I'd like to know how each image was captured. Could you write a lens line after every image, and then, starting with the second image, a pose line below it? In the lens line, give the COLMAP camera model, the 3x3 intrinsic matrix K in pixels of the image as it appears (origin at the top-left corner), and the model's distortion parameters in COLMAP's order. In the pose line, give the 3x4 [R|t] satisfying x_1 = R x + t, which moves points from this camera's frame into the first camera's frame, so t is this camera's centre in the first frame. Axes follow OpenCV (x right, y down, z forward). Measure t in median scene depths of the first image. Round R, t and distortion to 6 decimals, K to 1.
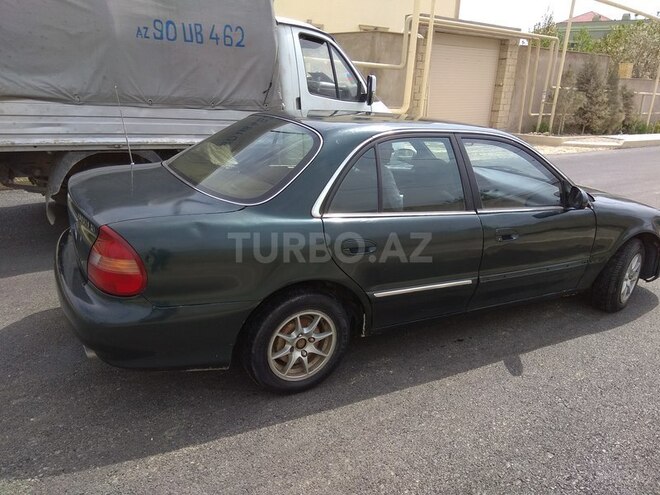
lens RADIAL K [[512.3, 0, 330.0], [0, 512.3, 247.5], [0, 0, 1]] dist [-0.005207, -0.005113]
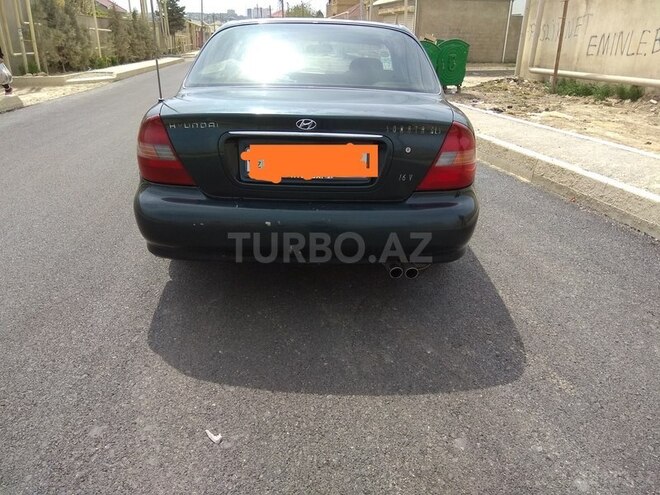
lens RADIAL K [[512.3, 0, 330.0], [0, 512.3, 247.5], [0, 0, 1]] dist [-0.005207, -0.005113]
pose [[0.491251, -0.362882, 0.791826, -0.158966], [0.279625, 0.926666, 0.251197, -0.015017], [-0.824913, 0.098014, 0.556697, 0.072156]]
